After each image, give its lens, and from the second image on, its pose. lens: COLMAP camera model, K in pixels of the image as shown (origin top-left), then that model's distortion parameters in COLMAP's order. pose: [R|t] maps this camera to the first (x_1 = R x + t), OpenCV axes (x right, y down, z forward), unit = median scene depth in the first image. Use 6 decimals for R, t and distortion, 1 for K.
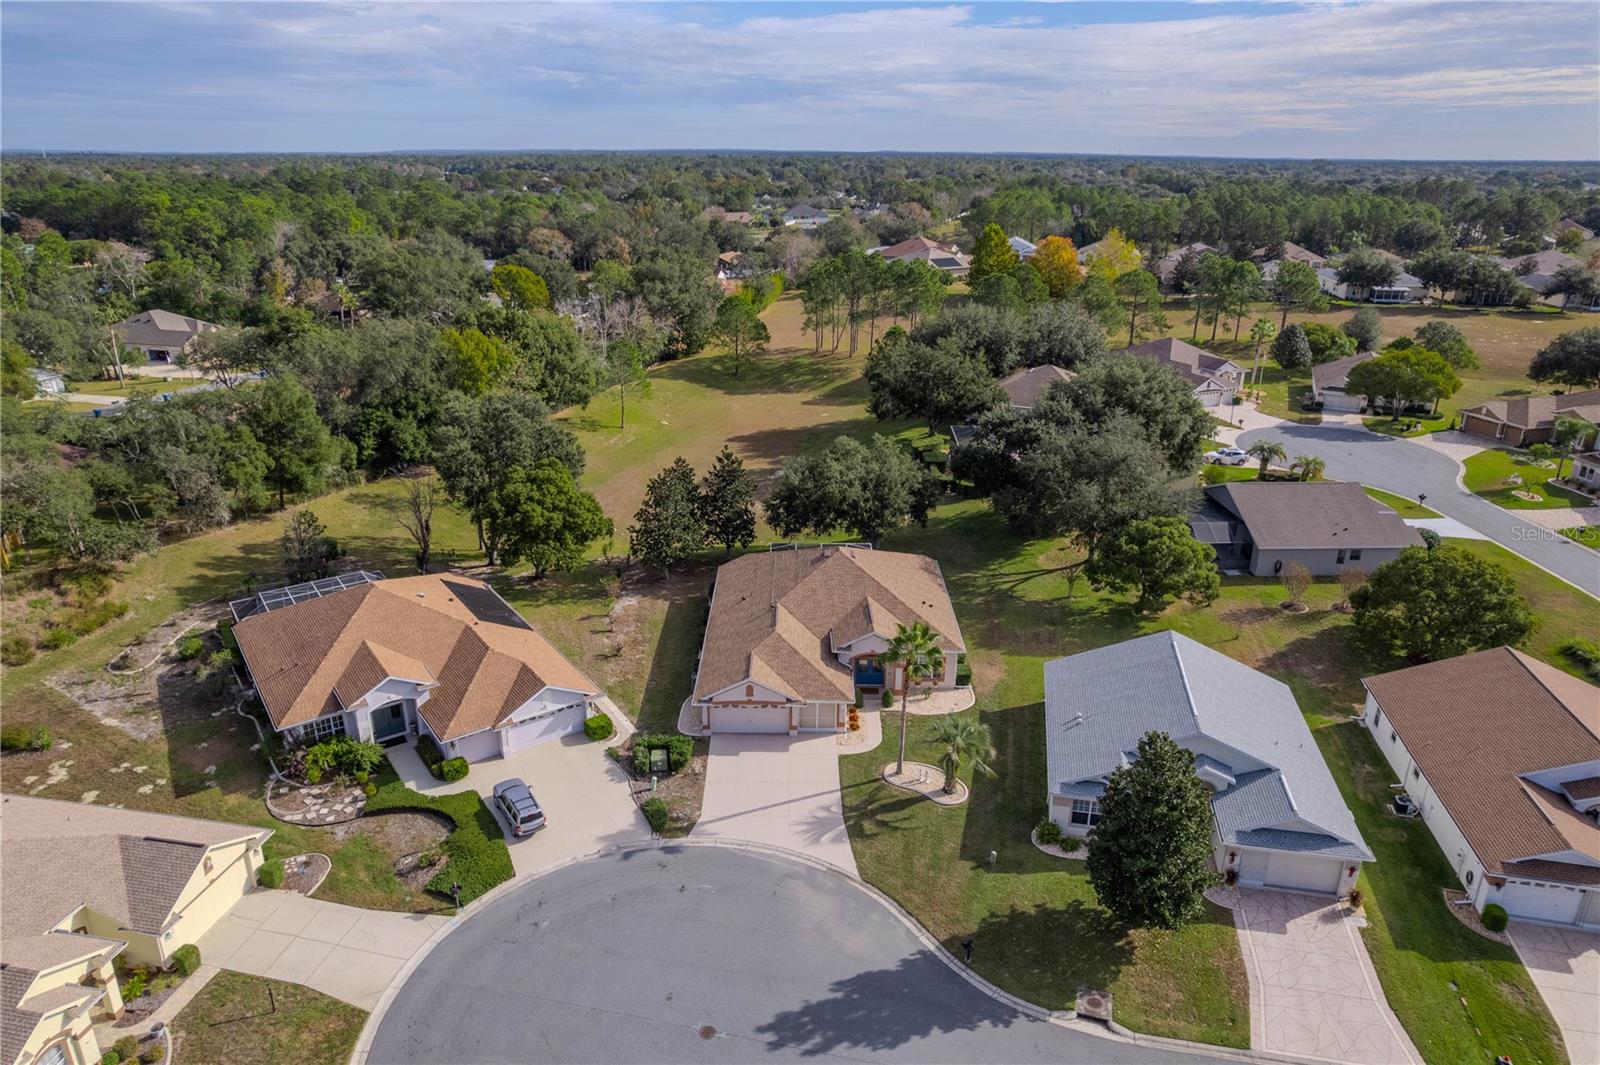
lens RADIAL K [[1020.3, 0, 797.1], [0, 1020.3, 537.1], [0, 0, 1]] dist [-0.077871, 0.072187]
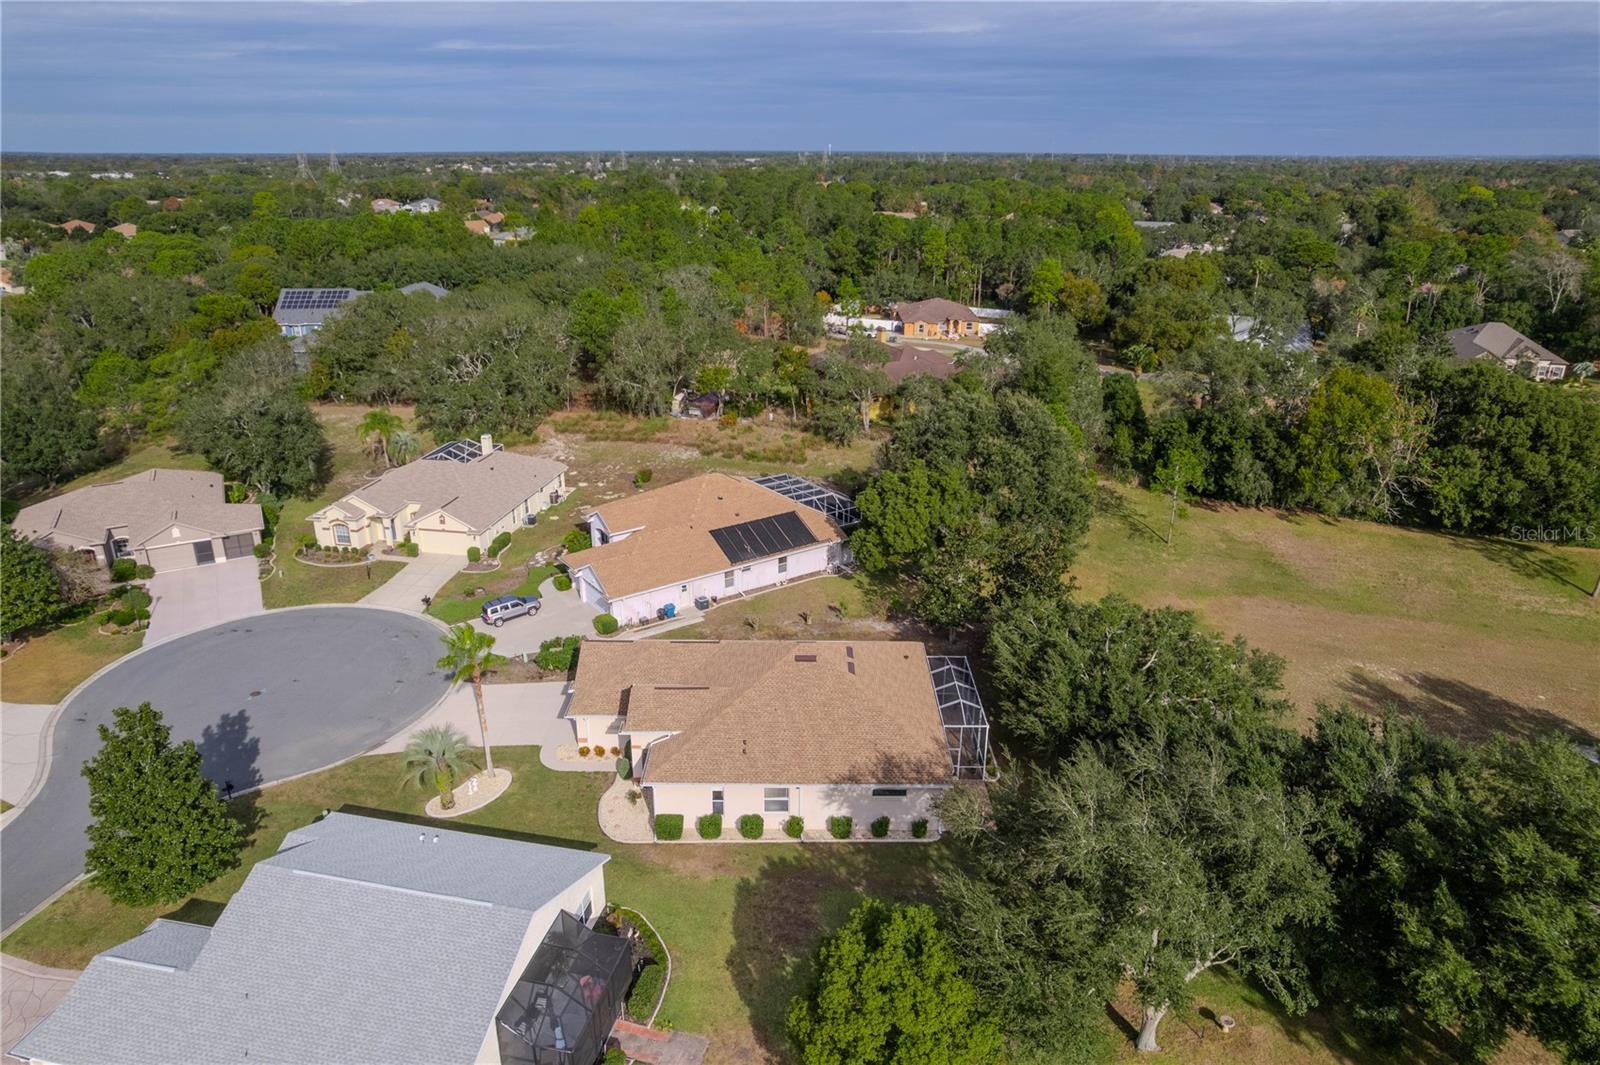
lens RADIAL K [[1020.3, 0, 797.1], [0, 1020.3, 537.1], [0, 0, 1]] dist [-0.077871, 0.072187]
pose [[0.000700, 0.352076, -0.935971, 0.914730], [-0.360729, 0.873042, 0.328135, -0.385870], [0.932670, 0.337402, 0.127615, 1.058503]]
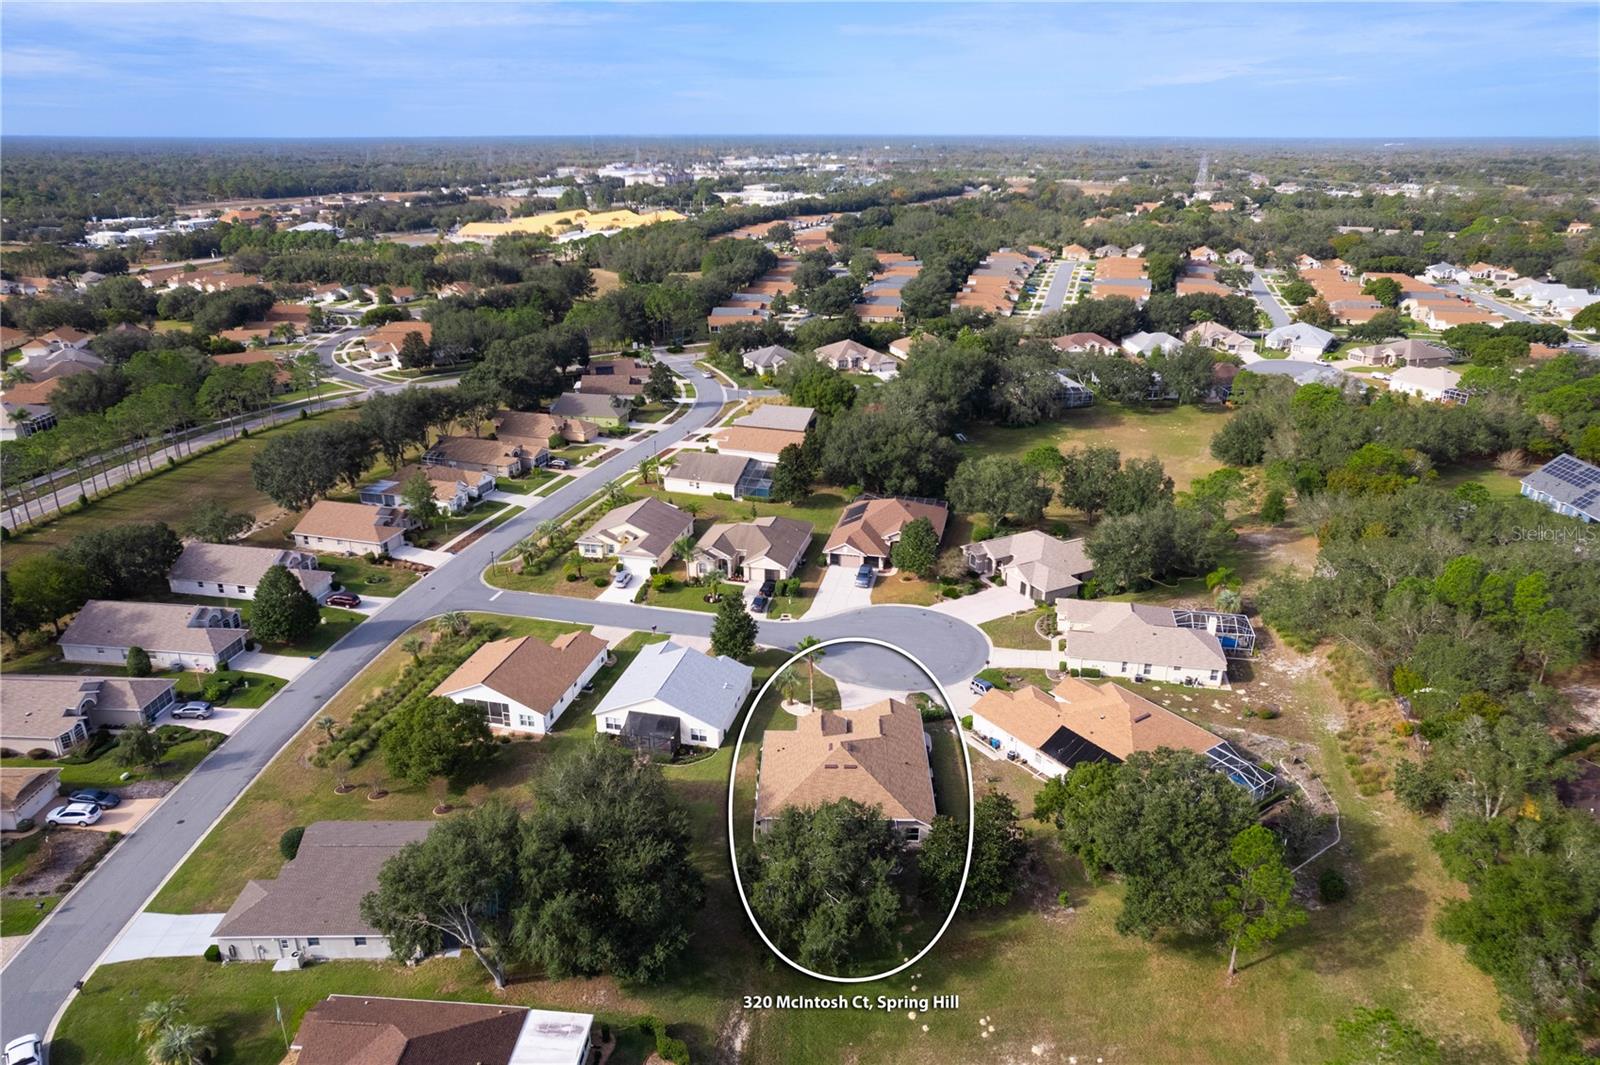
lens RADIAL K [[1042.4, 0, 795.6], [0, 1042.4, 535.8], [0, 0, 1]] dist [-0.071524, 0.060363]
pose [[-0.999690, -0.013300, 0.021067, 0.093988], [0.004361, 0.739112, 0.673568, -1.415094], [-0.024530, 0.673451, -0.738825, 2.275612]]
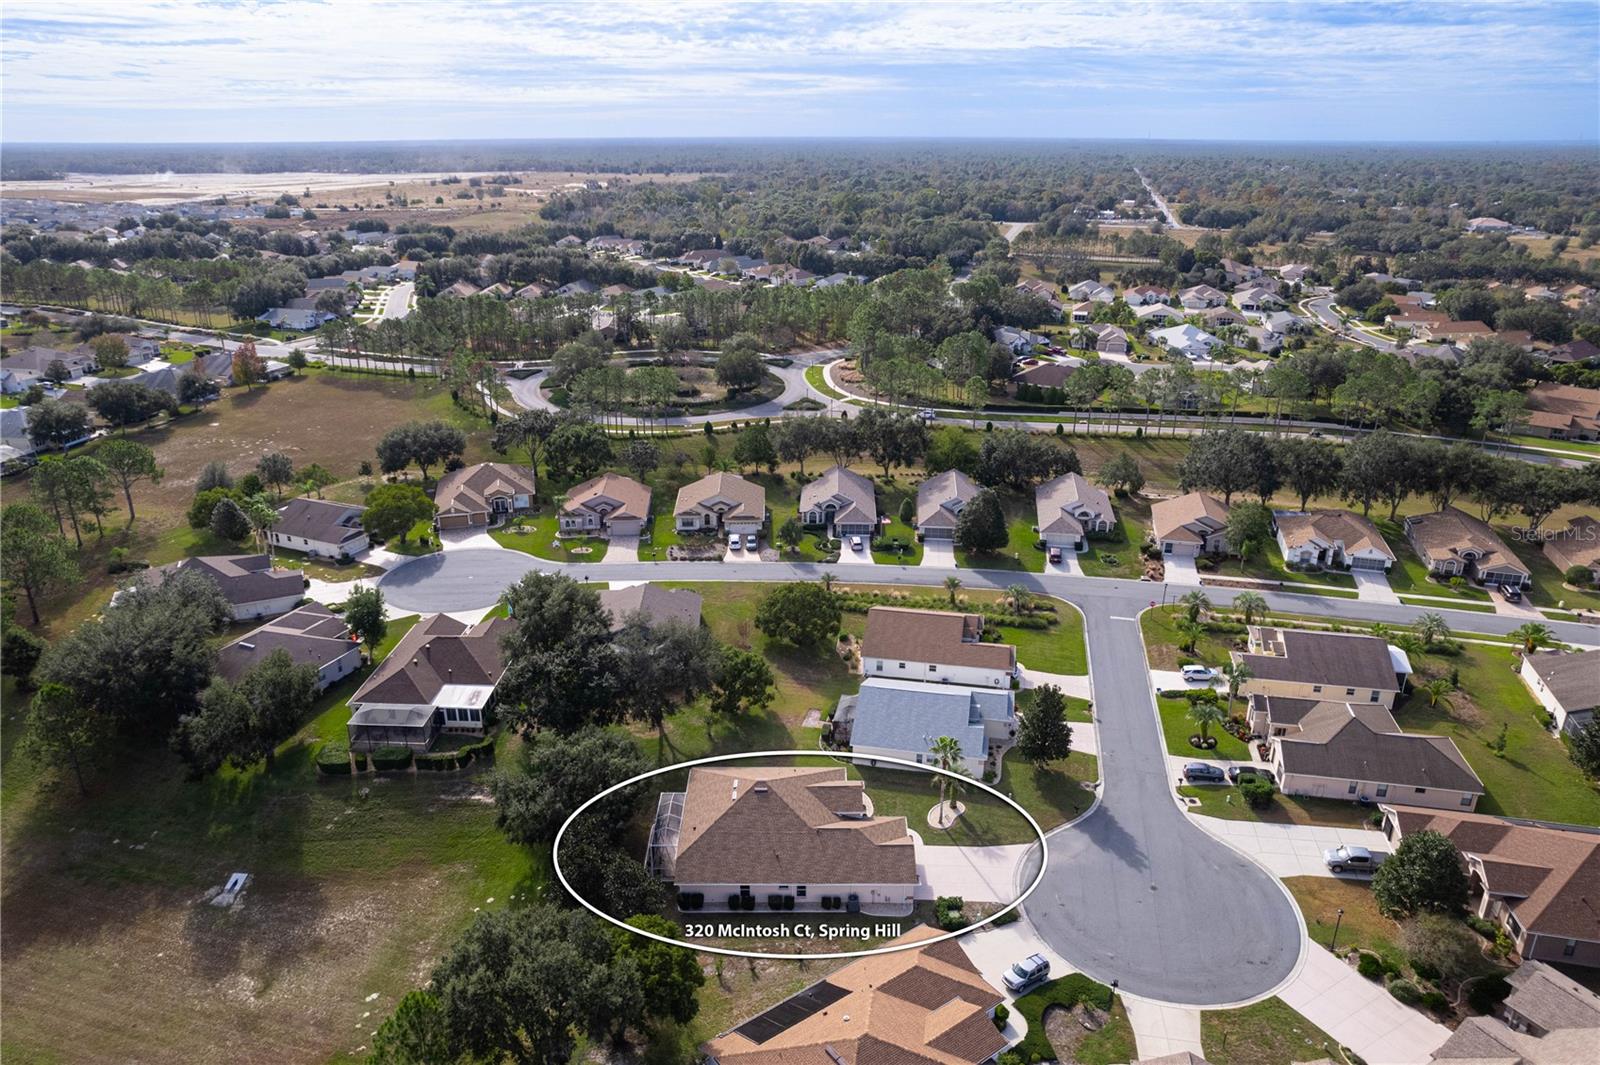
lens RADIAL K [[1042.4, 0, 795.6], [0, 1042.4, 535.8], [0, 0, 1]] dist [-0.071524, 0.060363]
pose [[-0.000439, -0.366703, 0.930338, -1.338066], [0.358660, 0.868383, 0.342452, -0.867695], [-0.933468, 0.333826, 0.131140, 0.825577]]
